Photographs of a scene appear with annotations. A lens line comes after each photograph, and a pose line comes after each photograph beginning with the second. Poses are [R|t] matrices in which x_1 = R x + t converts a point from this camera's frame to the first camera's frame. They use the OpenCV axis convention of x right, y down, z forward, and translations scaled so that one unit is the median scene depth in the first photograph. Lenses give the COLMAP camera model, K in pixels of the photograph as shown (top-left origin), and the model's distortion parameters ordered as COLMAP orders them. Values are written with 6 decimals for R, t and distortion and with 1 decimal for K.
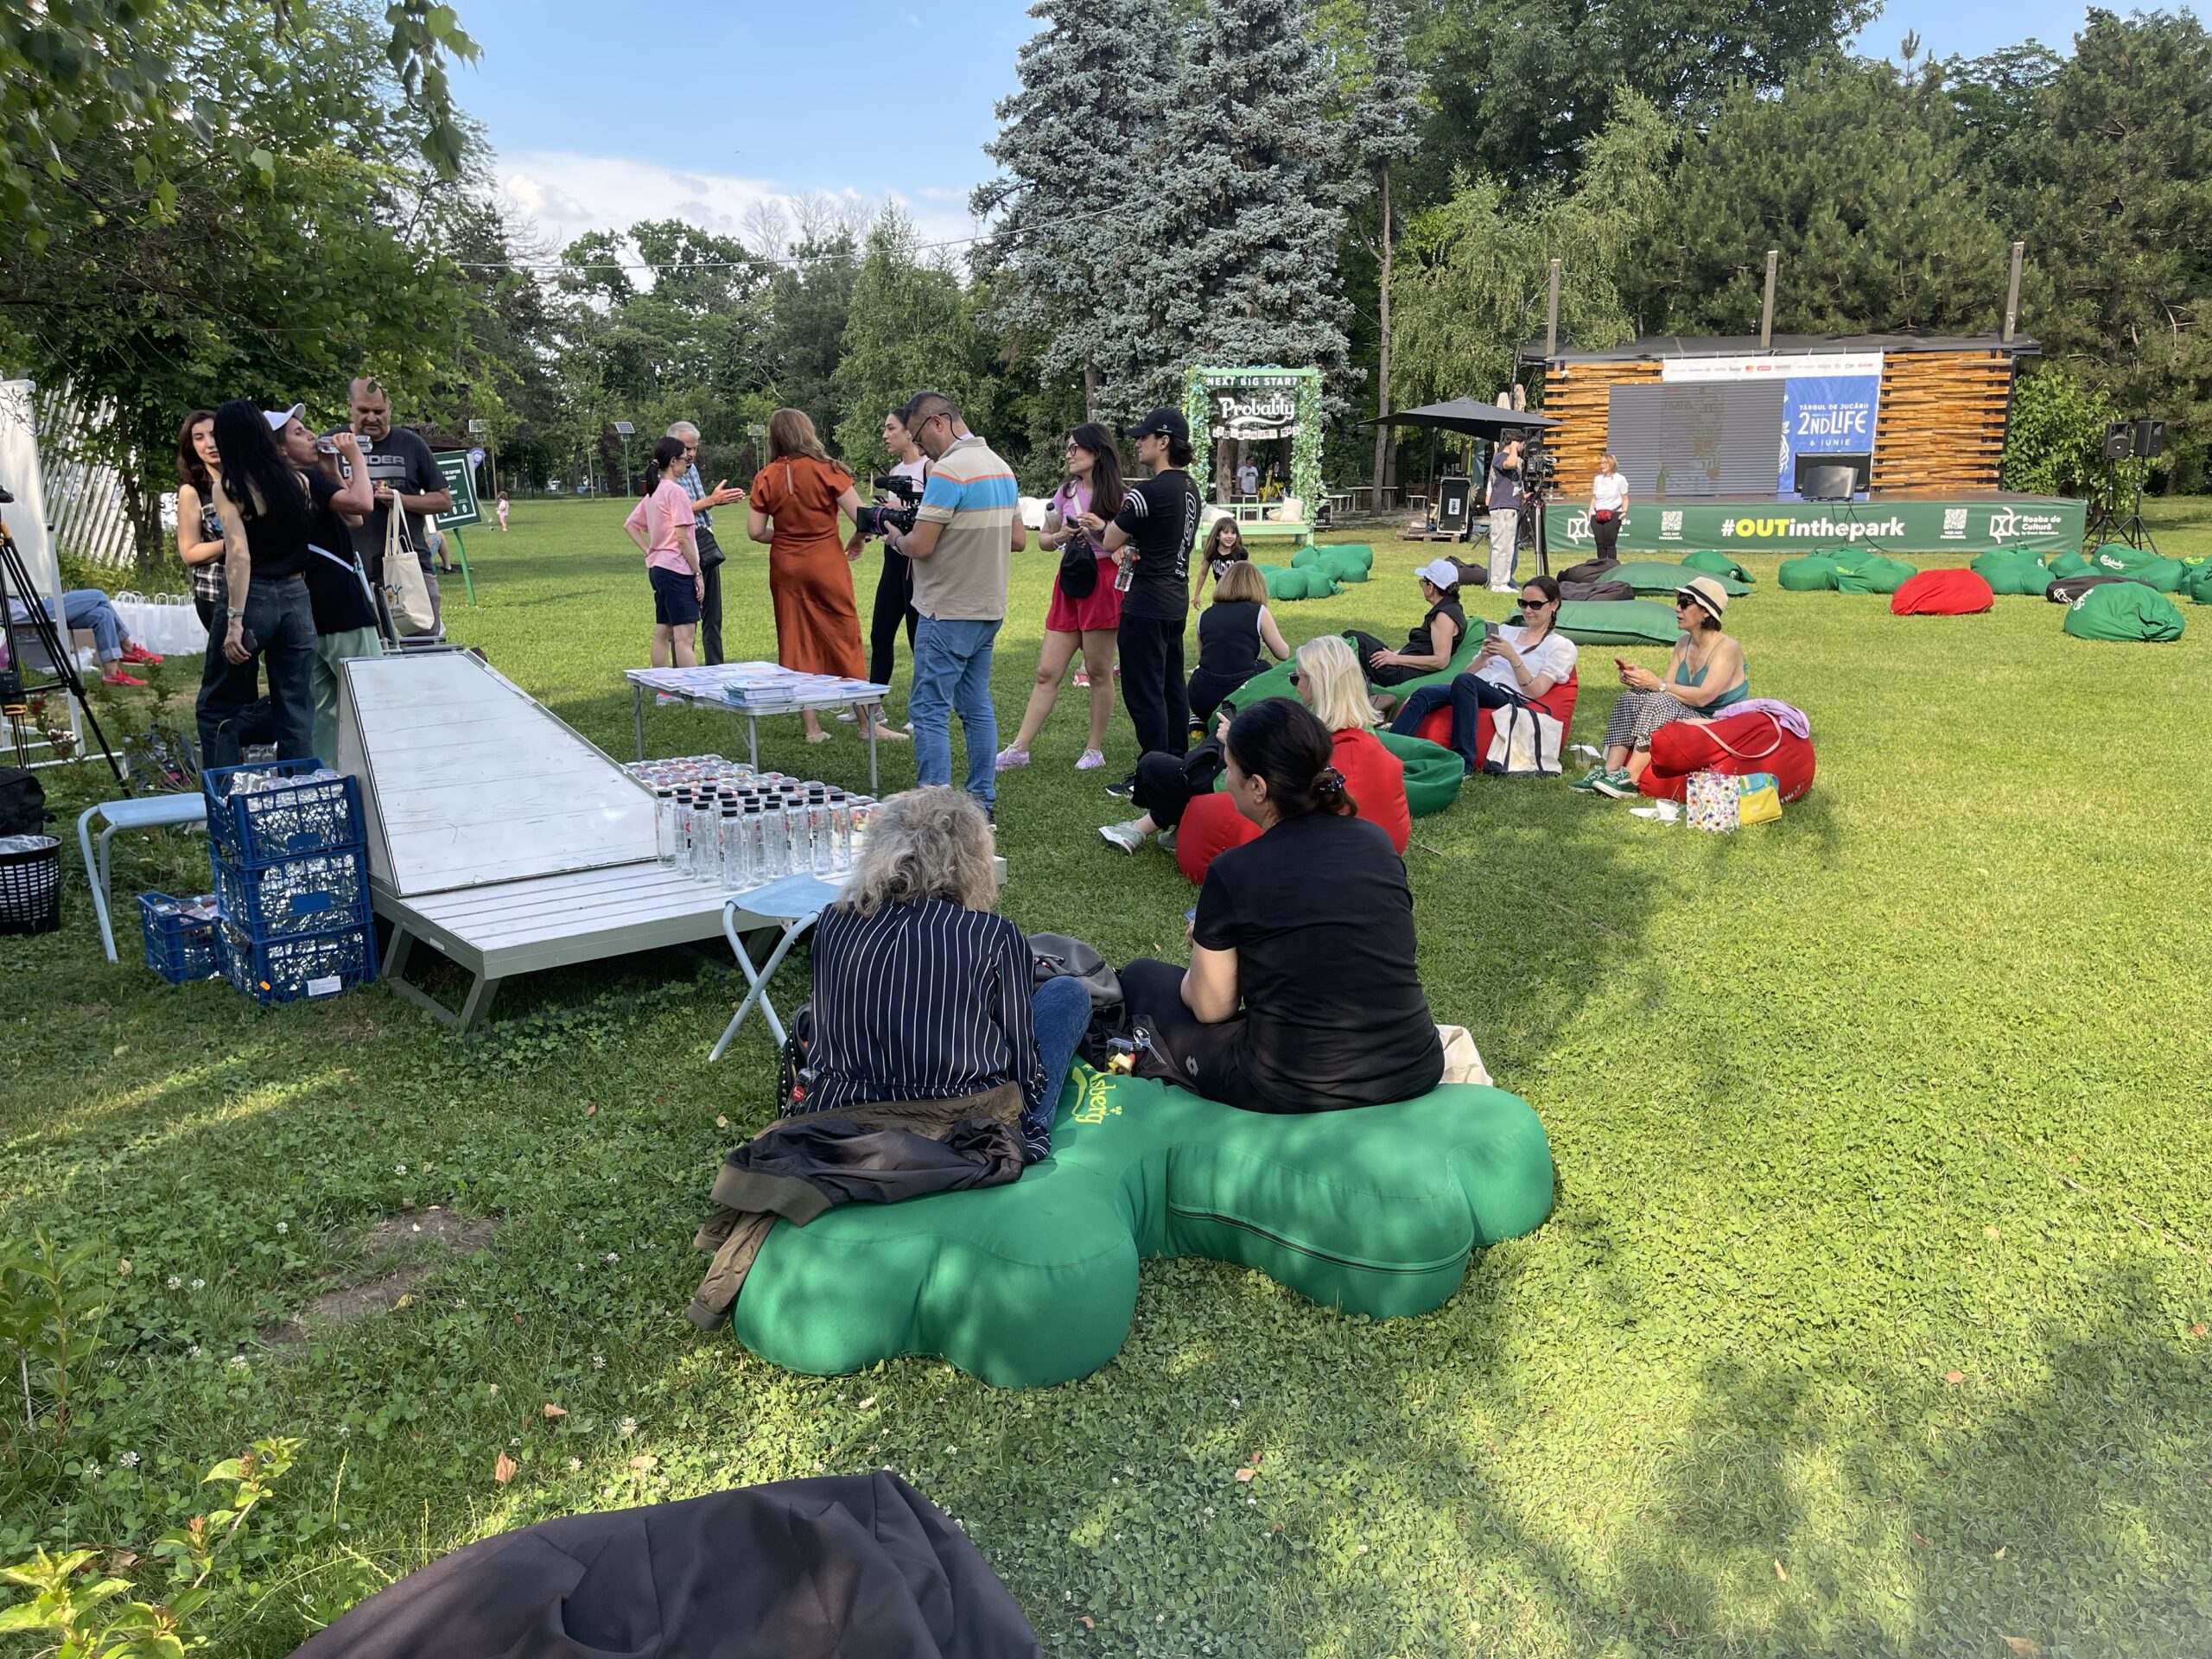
lens RADIAL K [[1681.6, 0, 1097.4], [0, 1681.6, 928.9], [0, 0, 1]] dist [0.041140, -0.055811]
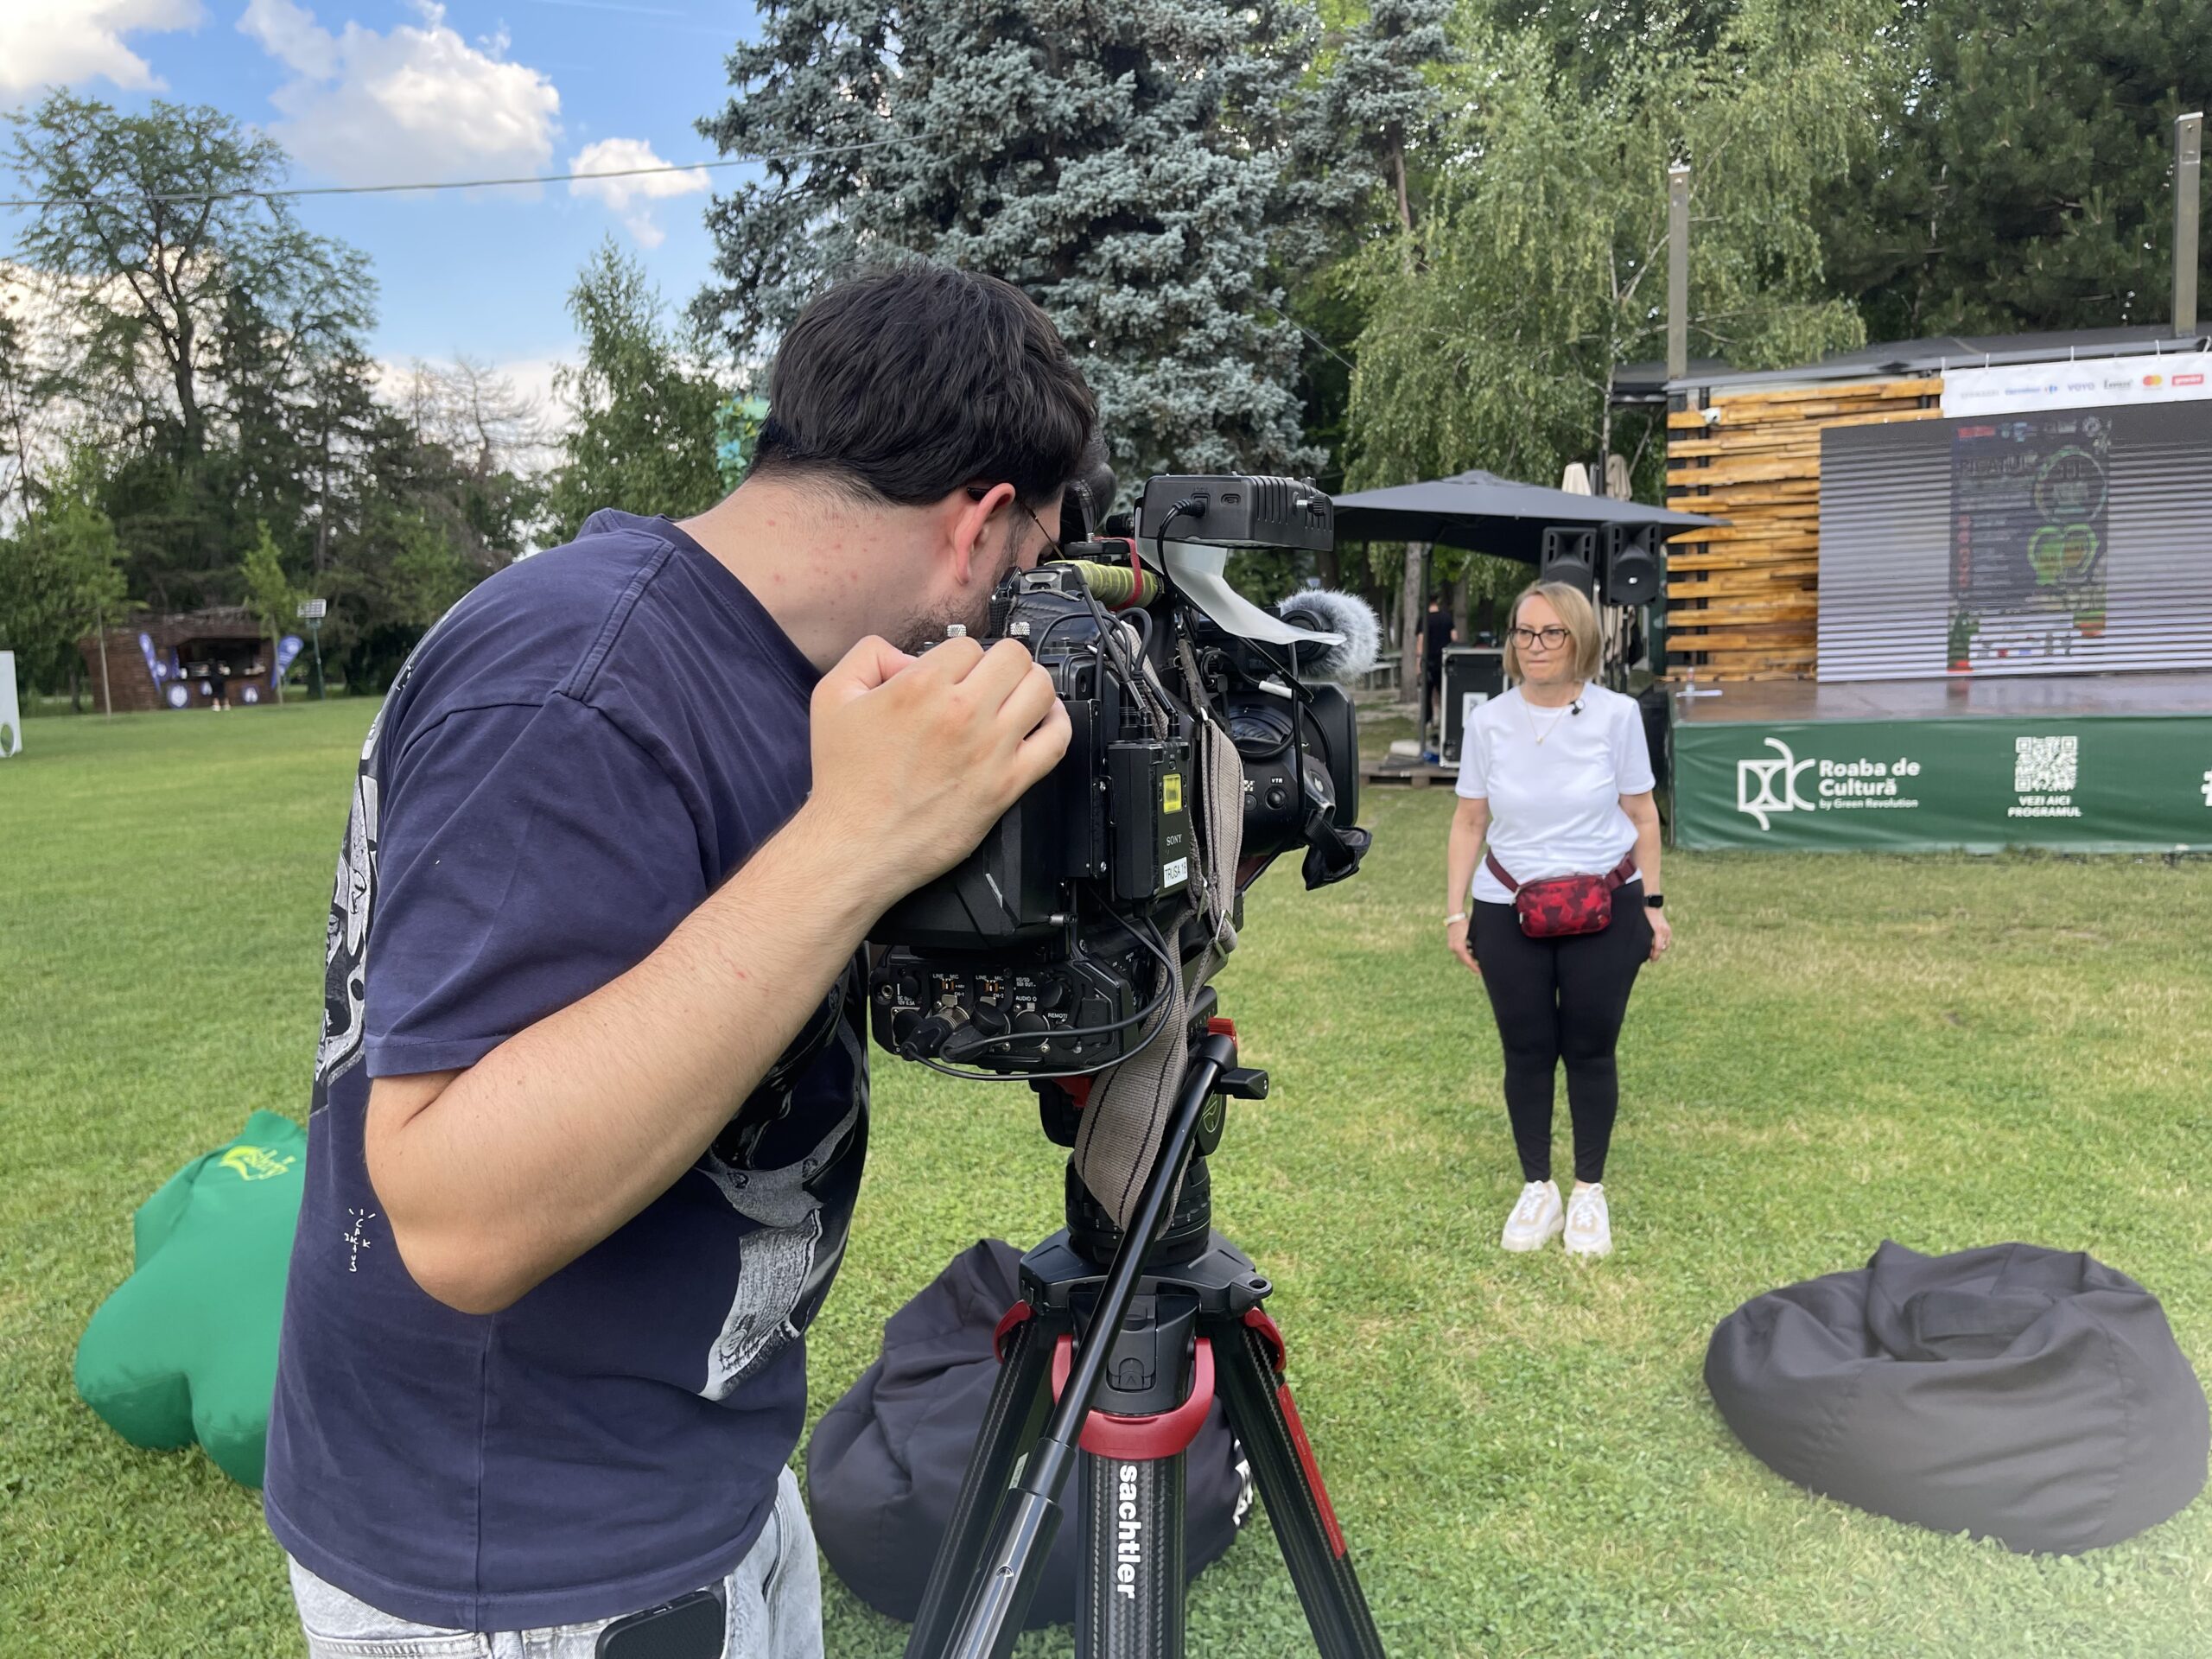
lens RADIAL K [[1681.6, 0, 1097.4], [0, 1681.6, 928.9], [0, 0, 1]] dist [0.041140, -0.055811]
pose [[0.995874, -0.016573, -0.089220, 0.140046], [0.008388, 0.995784, -0.091344, -0.140973], [0.090358, 0.090219, 0.991814, 0.508886]]
